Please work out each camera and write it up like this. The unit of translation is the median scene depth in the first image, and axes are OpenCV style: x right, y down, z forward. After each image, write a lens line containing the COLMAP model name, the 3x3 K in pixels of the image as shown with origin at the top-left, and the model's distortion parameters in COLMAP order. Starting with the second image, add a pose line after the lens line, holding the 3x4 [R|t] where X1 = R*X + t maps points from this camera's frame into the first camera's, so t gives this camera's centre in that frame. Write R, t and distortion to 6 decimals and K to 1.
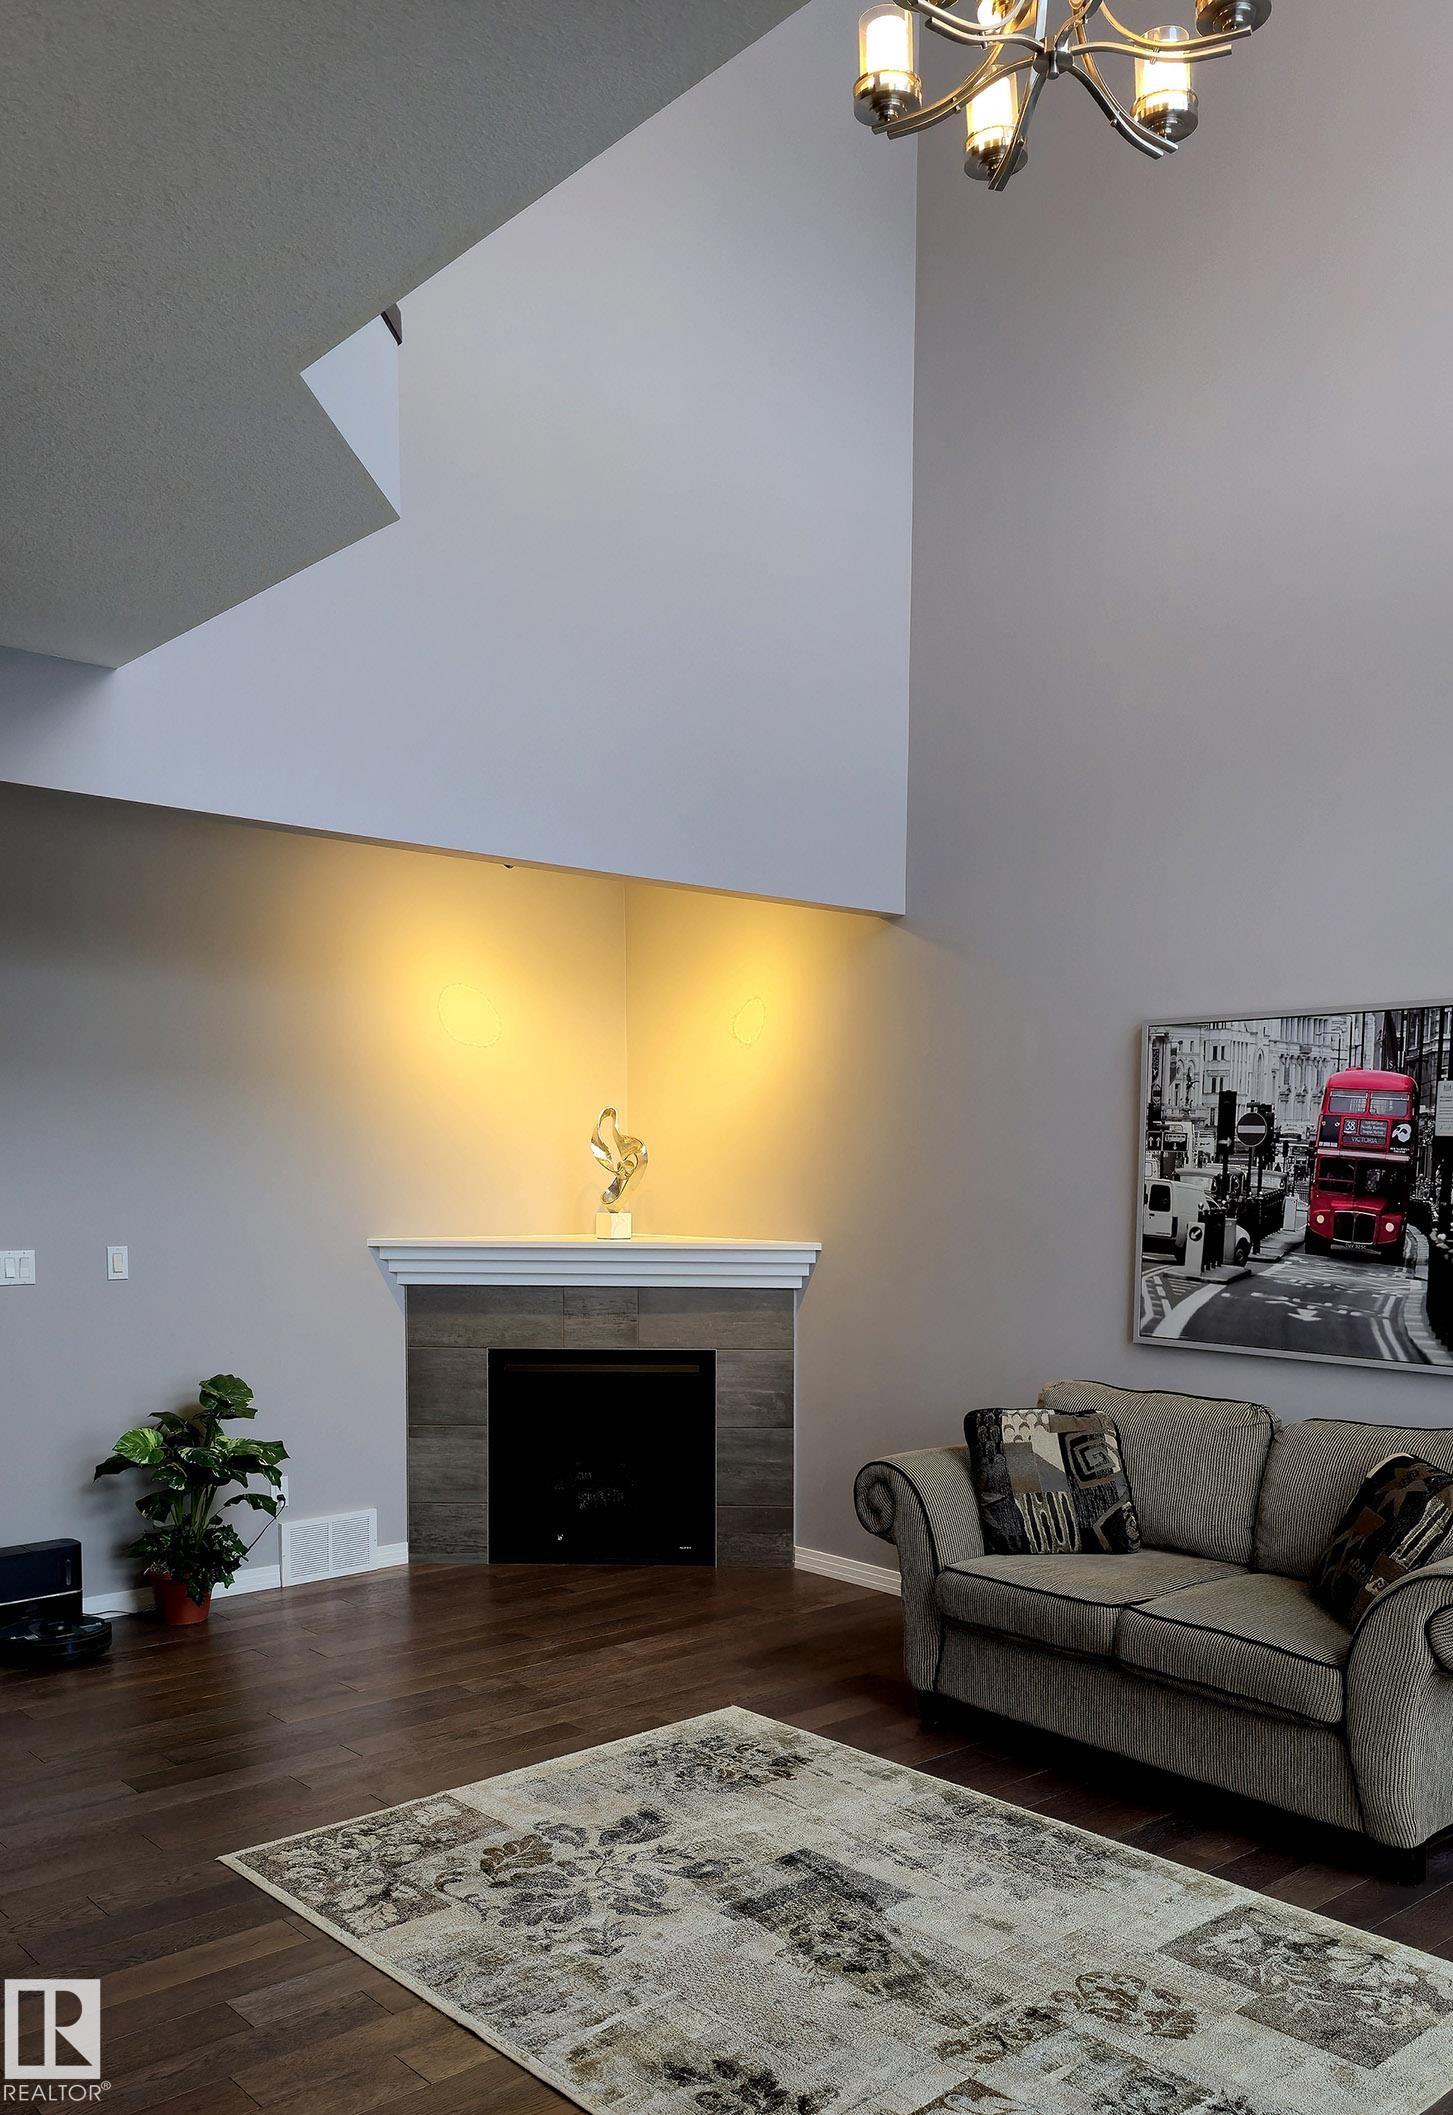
lens RADIAL K [[1689.6, 0, 735.2], [0, 1689.6, 1300.3], [0, 0, 1]] dist [0.085569, -0.088544]
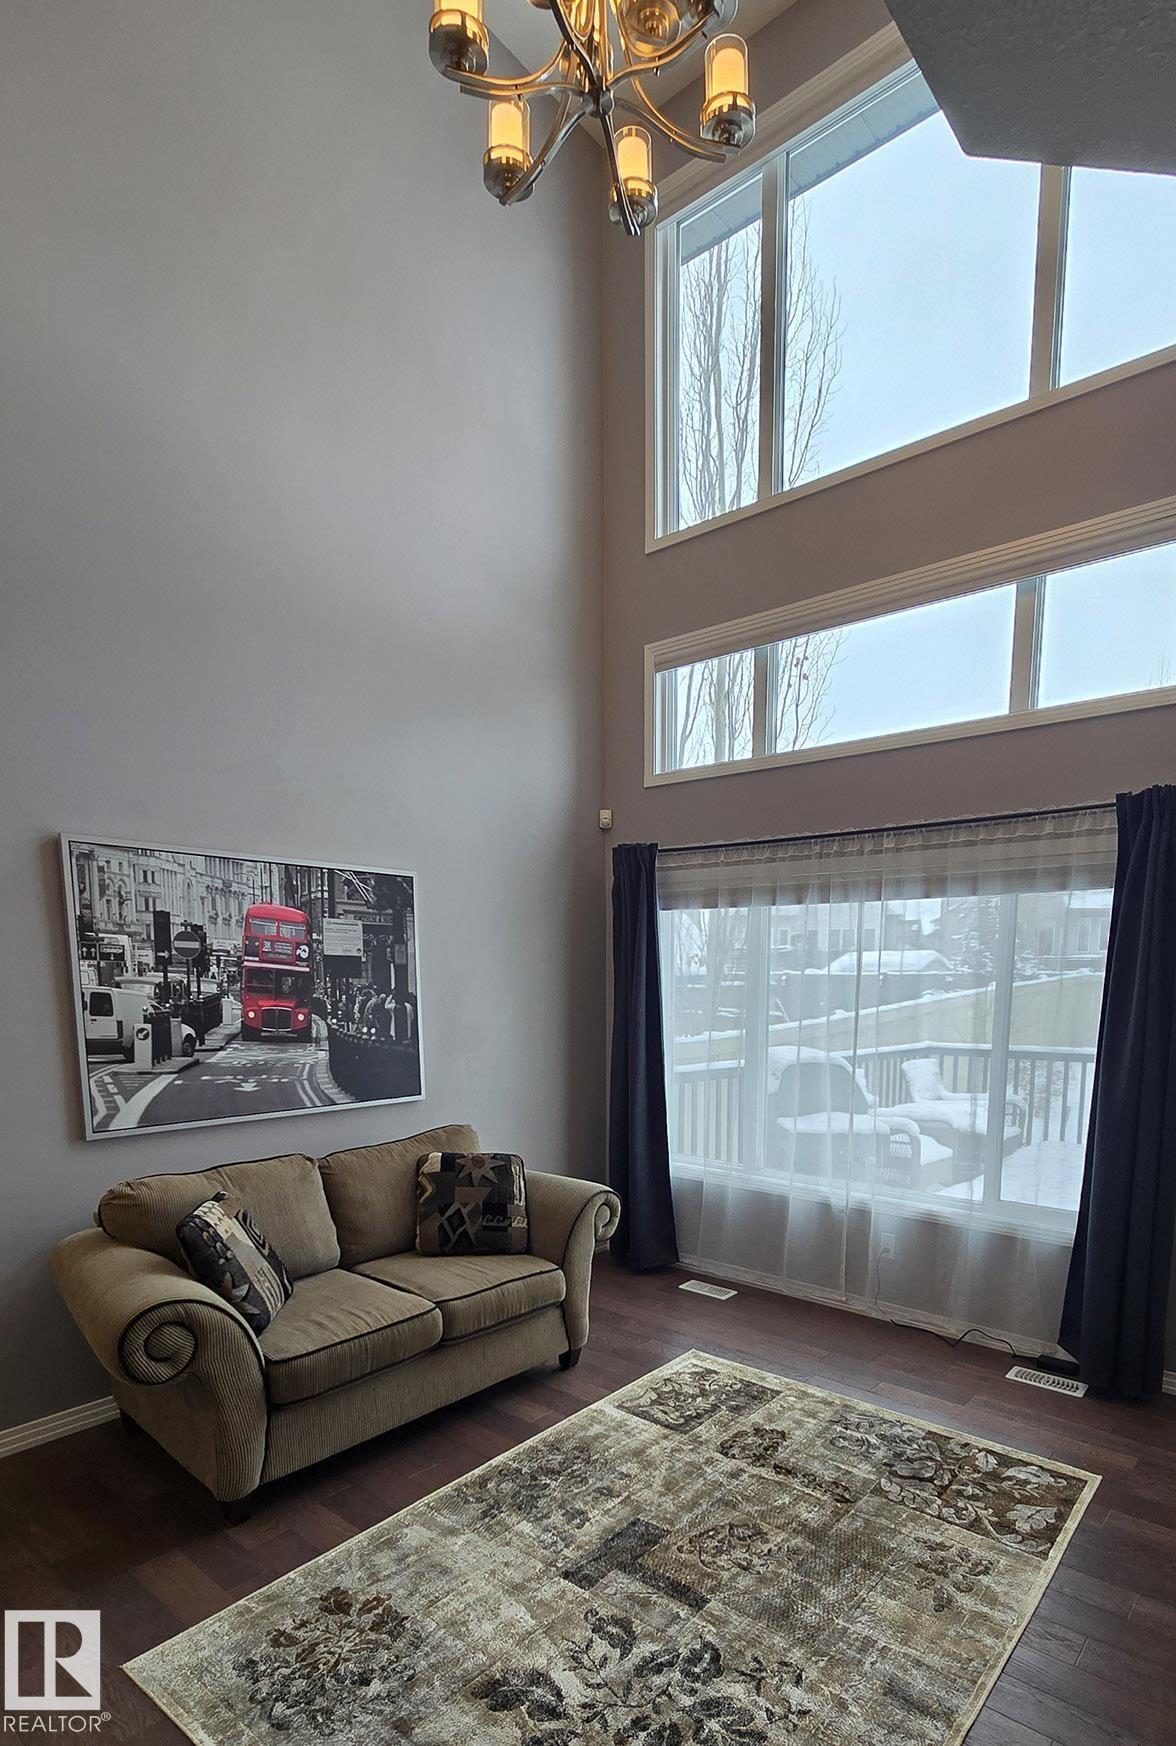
lens RADIAL K [[914.1, 0, 634.1], [0, 914.1, 1119.6], [0, 0, 1]] dist [-0.000837, -0.003614]
pose [[-0.156387, -0.158383, 0.974914, -0.417714], [0.079609, 0.981826, 0.172276, -0.065983], [-0.984482, 0.104554, -0.140936, 0.808494]]
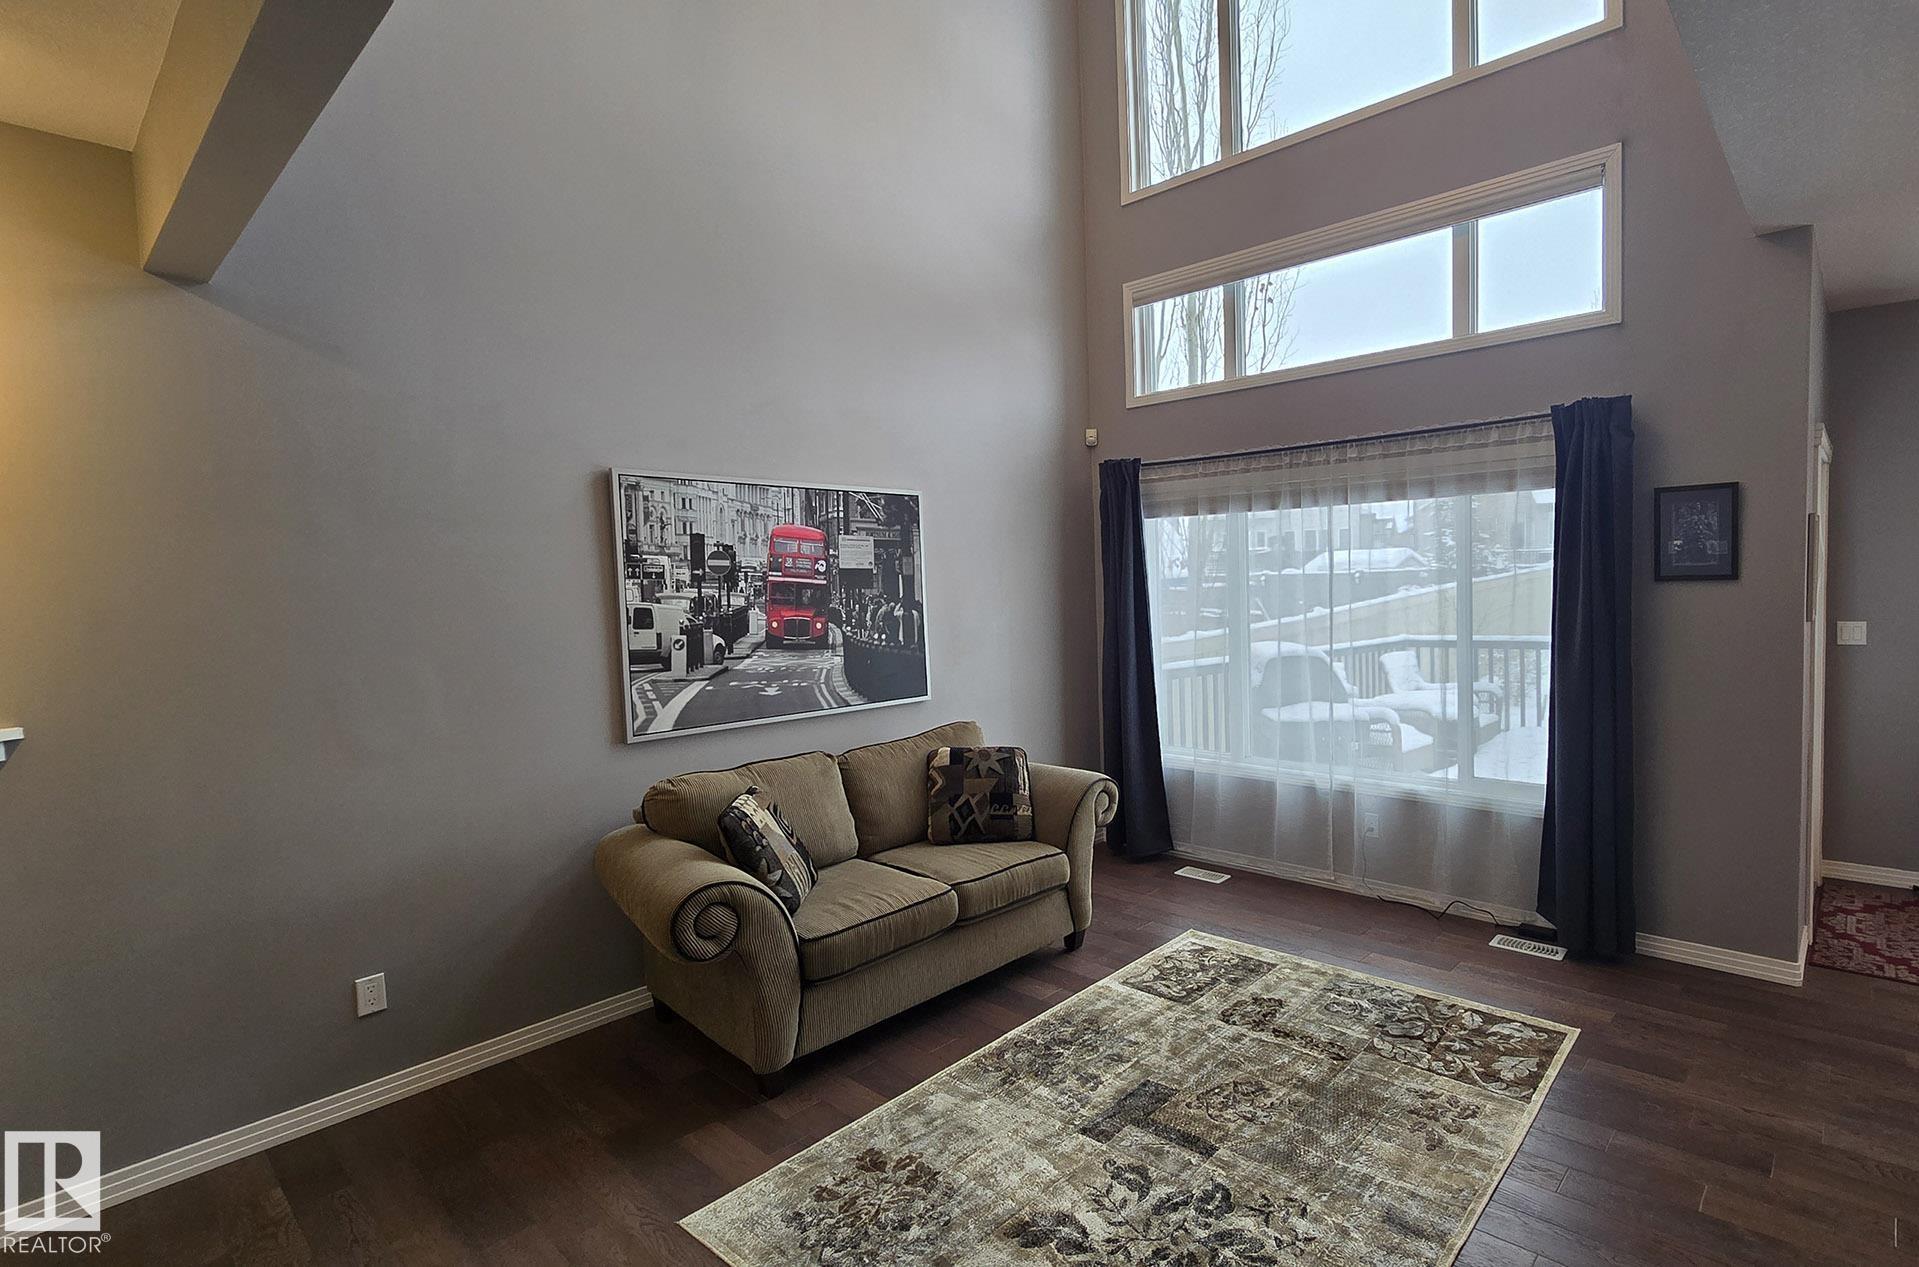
lens RADIAL K [[918.3, 0, 1121.2], [0, 918.3, 640.0], [0, 0, 1]] dist [0.000495, -0.006909]
pose [[-0.164213, -0.062746, 0.984427, -0.480119], [0.109318, 0.990670, 0.081380, -0.065653], [-0.980349, 0.120980, -0.155822, 0.828216]]
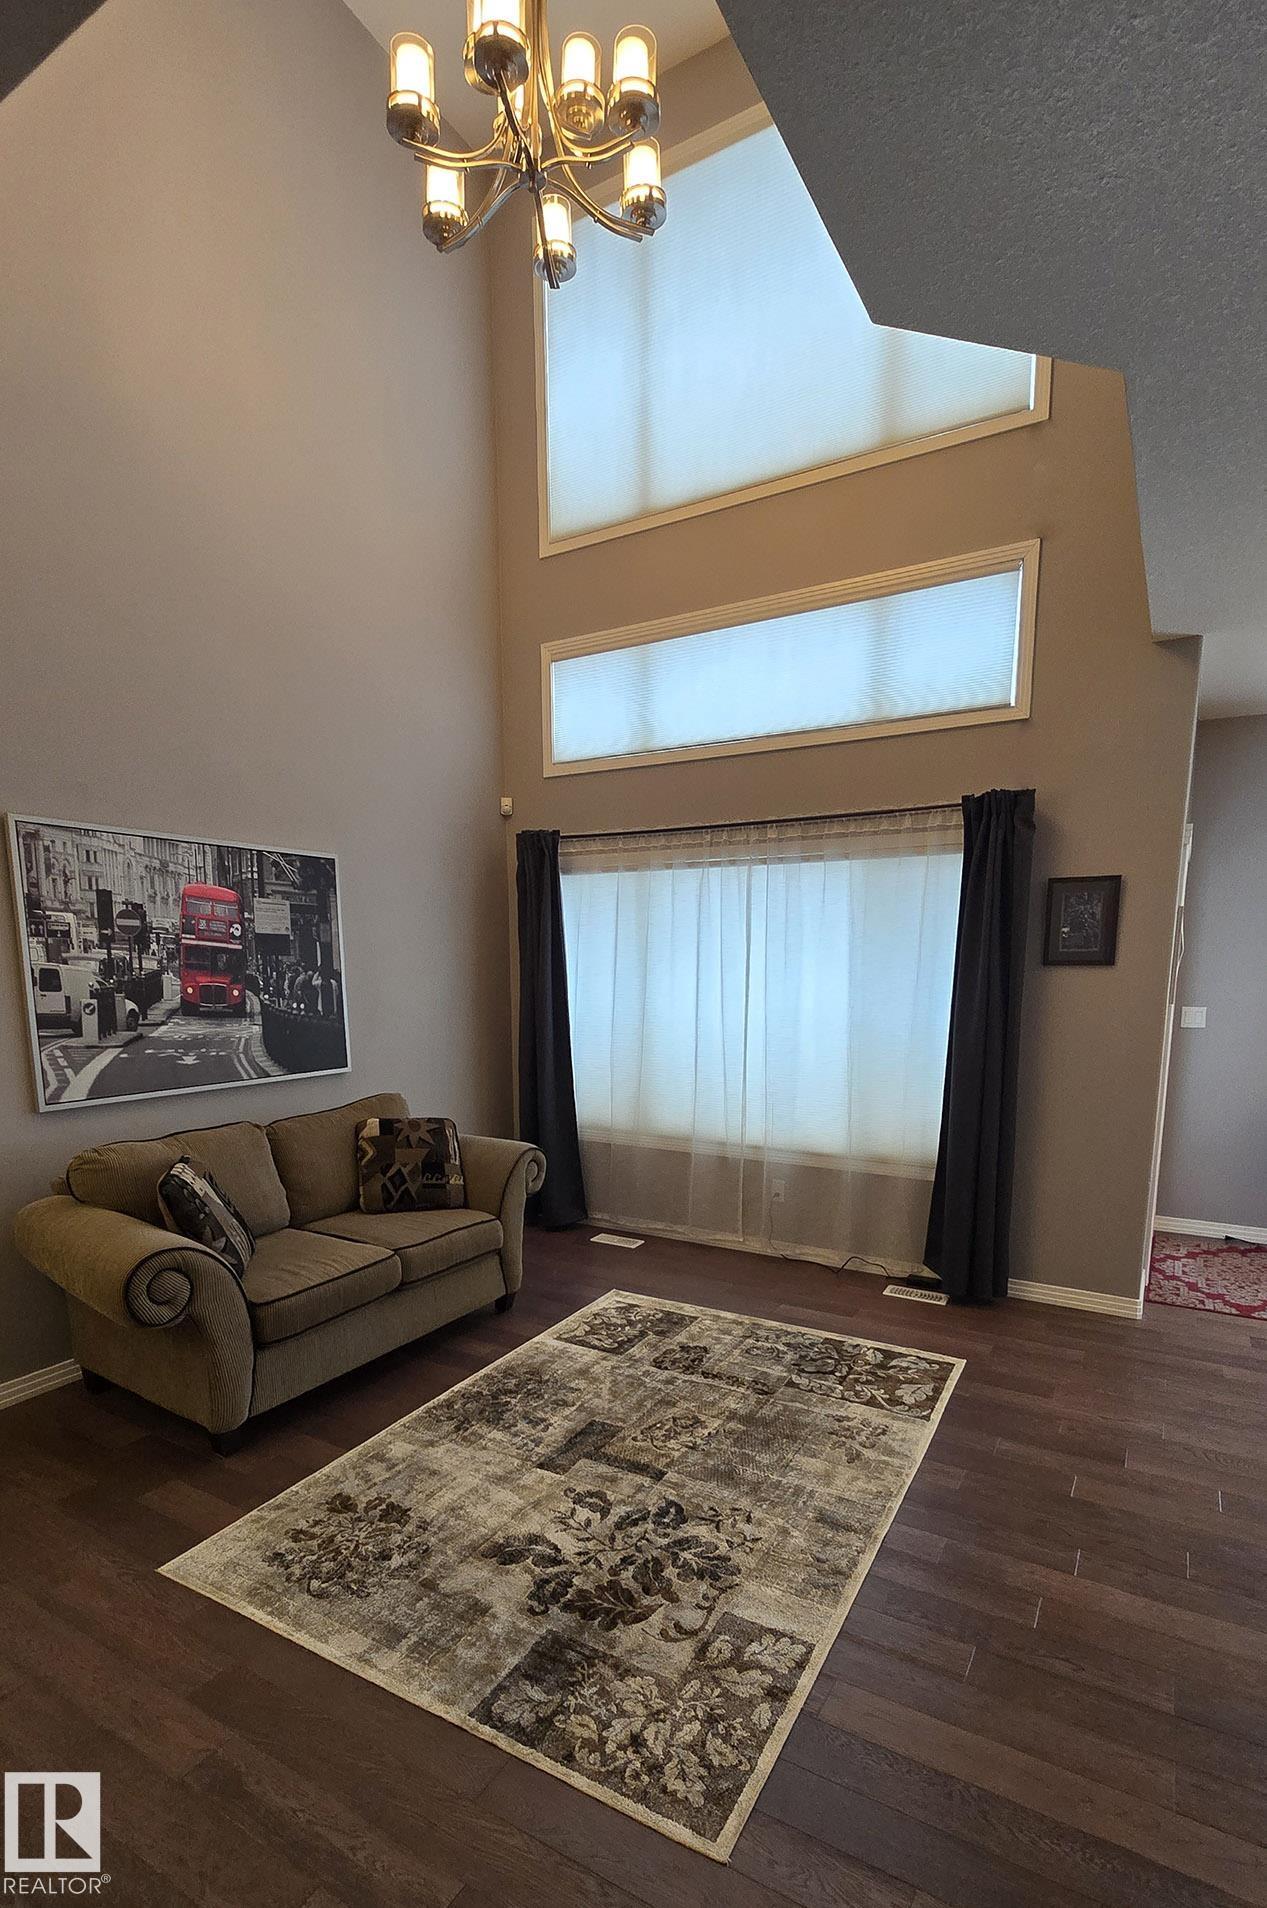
lens RADIAL K [[913.1, 0, 632.5], [0, 913.1, 1122.2], [0, 0, 1]] dist [0.000495, -0.006909]
pose [[-0.309427, -0.167420, 0.936069, -0.486499], [0.082049, 0.976008, 0.201685, -0.062932], [-0.947377, 0.139211, -0.288266, 0.881892]]
